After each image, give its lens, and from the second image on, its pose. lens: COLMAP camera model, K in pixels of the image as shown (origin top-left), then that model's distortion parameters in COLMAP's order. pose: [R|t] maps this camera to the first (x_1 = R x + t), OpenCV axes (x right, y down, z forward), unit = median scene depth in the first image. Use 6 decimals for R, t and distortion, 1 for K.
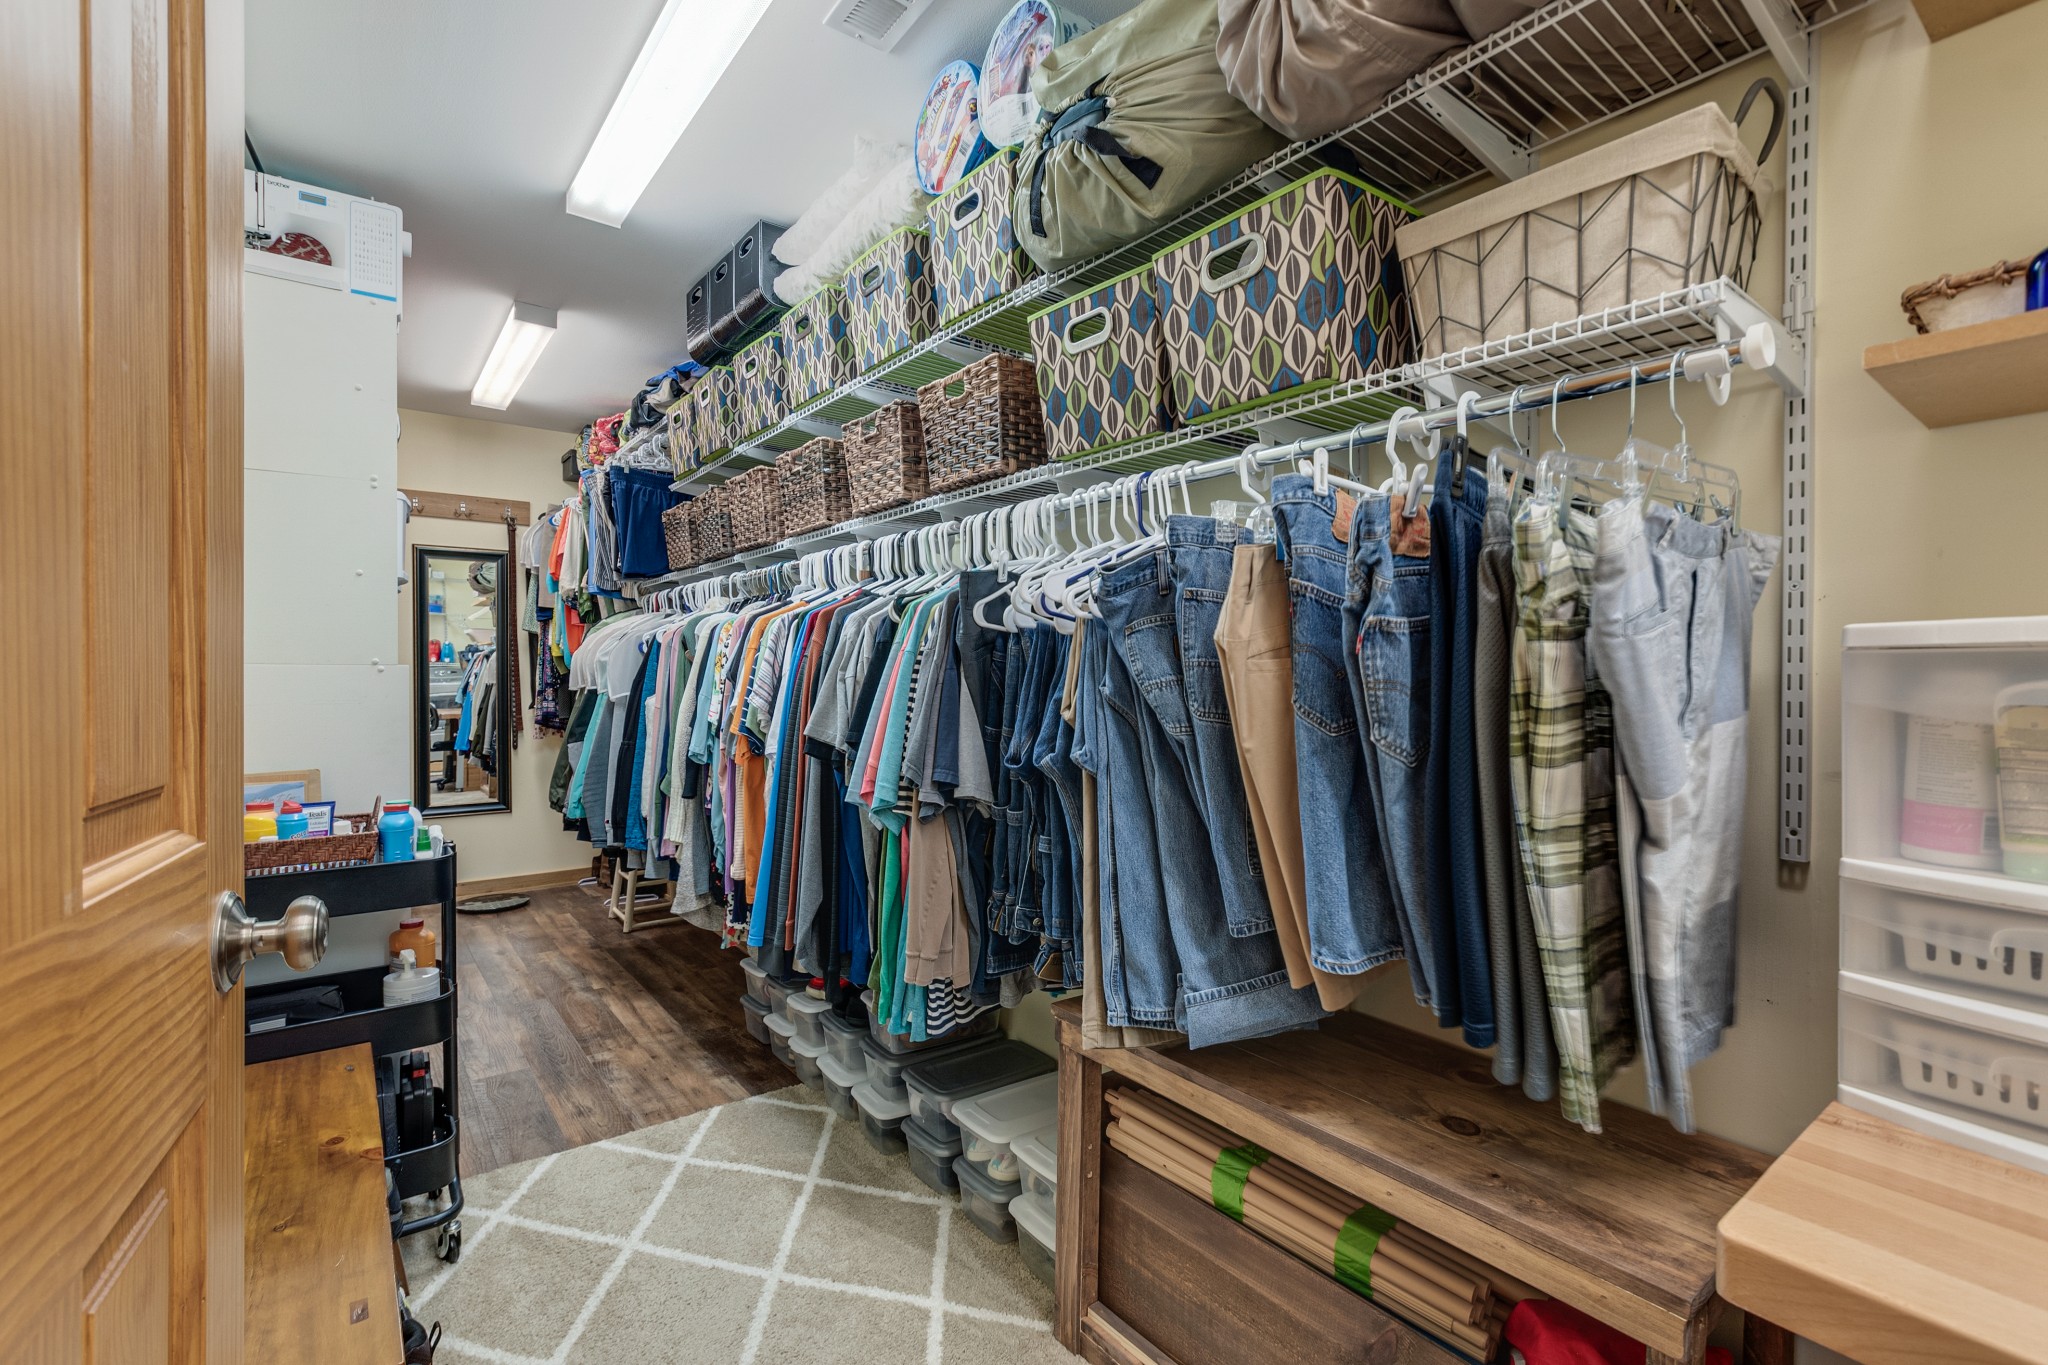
lens RADIAL K [[937.3, 0, 1026.6], [0, 937.3, 689.0], [0, 0, 1]] dist [-0.028574, 0.015087]
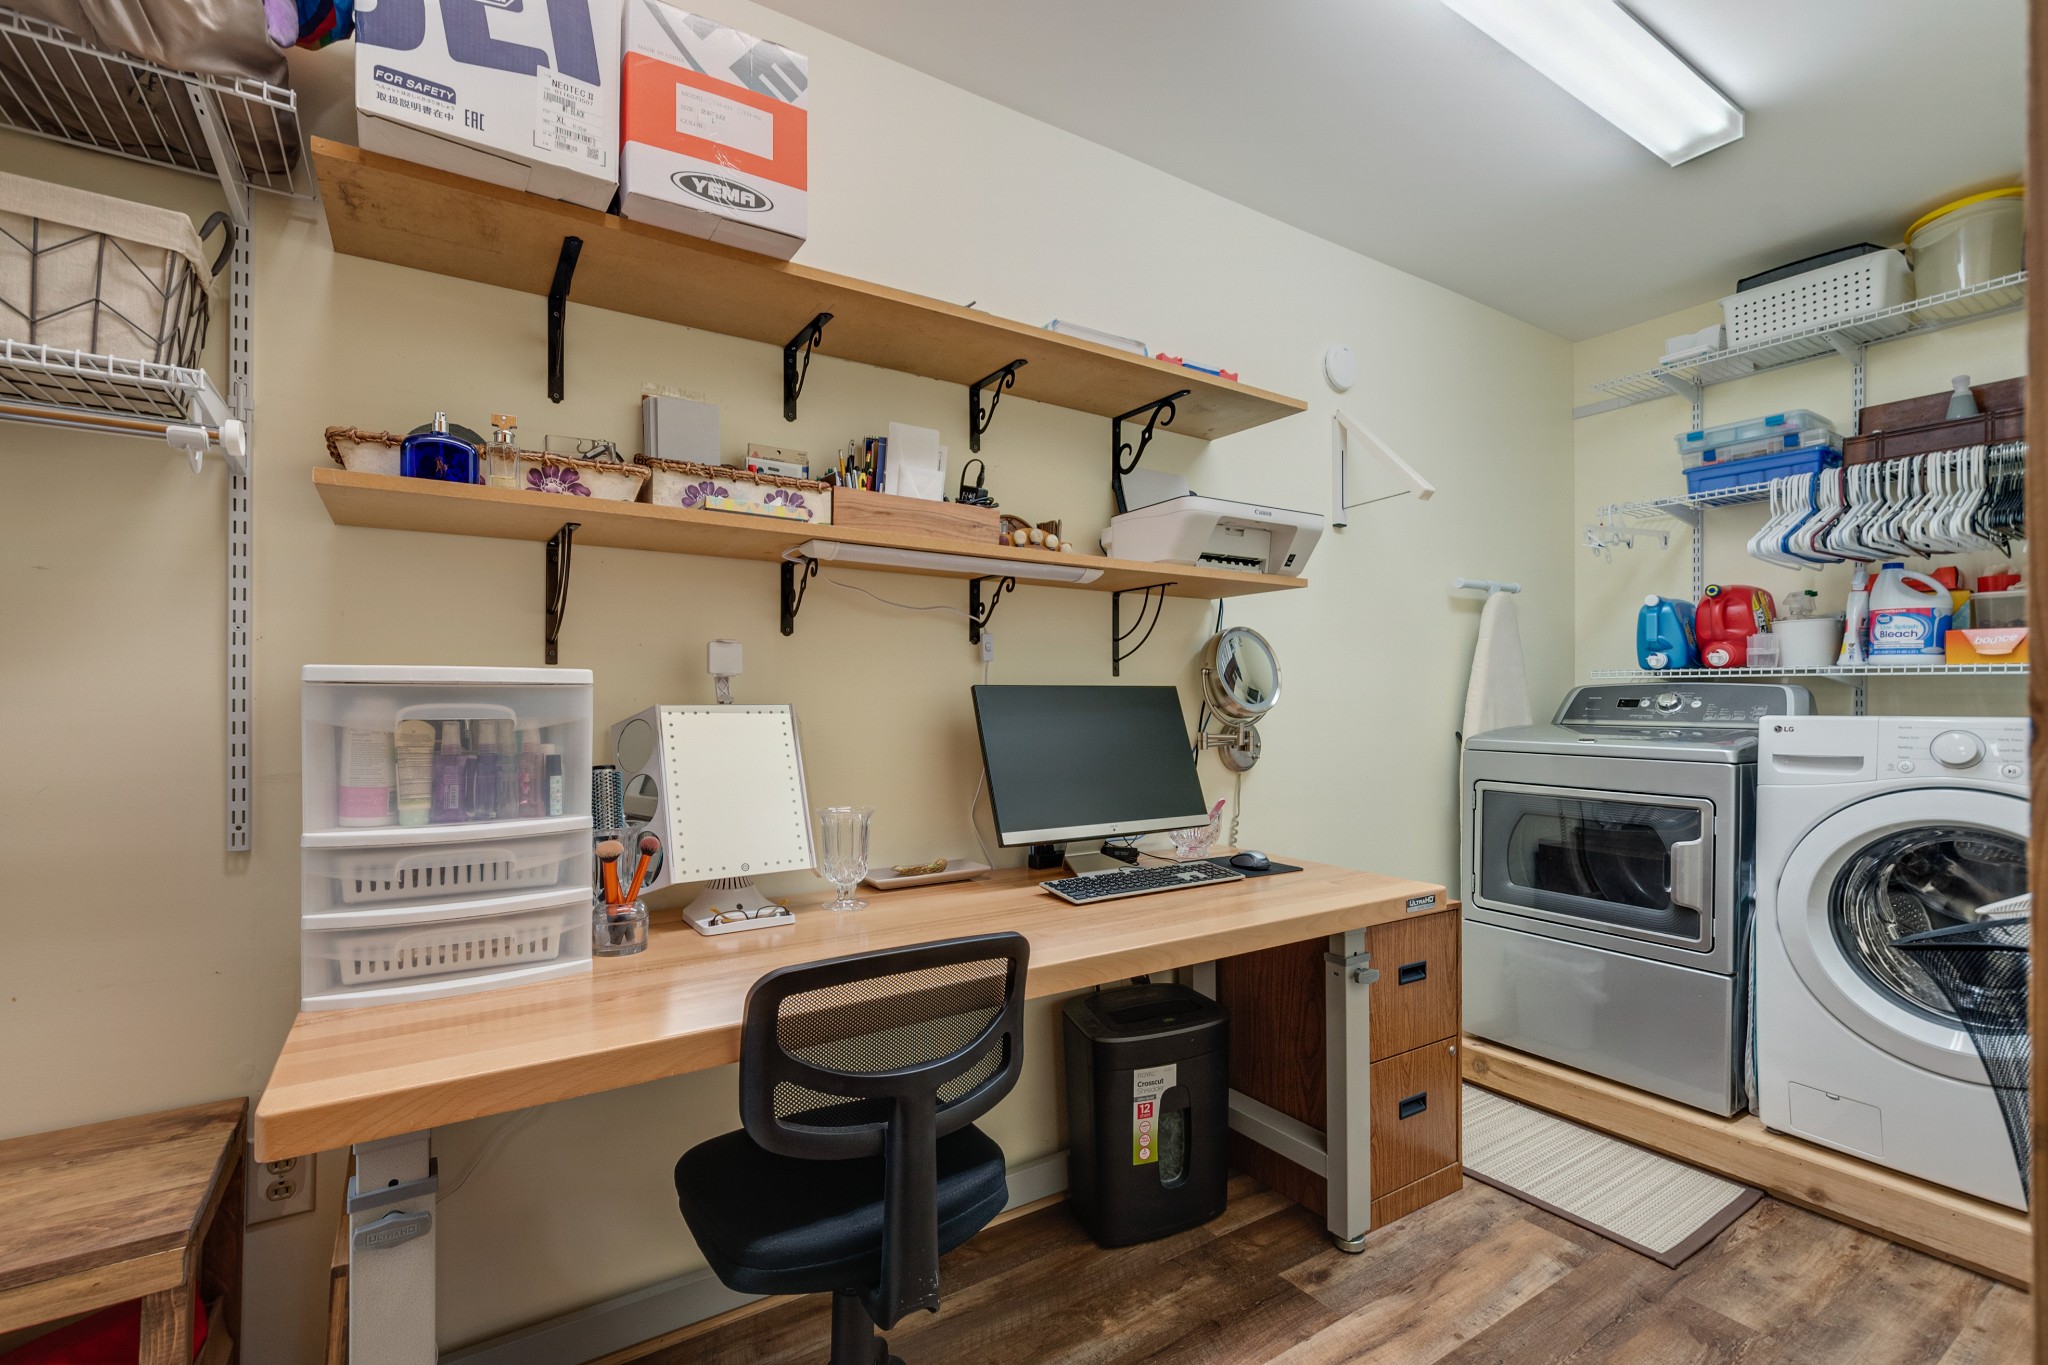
lens RADIAL K [[923.1, 0, 1021.7], [0, 923.1, 695.2], [0, 0, 1]] dist [0.000229, -0.000304]
pose [[0.086167, 0.007523, 0.996252, -0.326794], [0.010223, 0.999912, -0.008435, -0.000275], [-0.996228, 0.010912, 0.086082, -0.153758]]
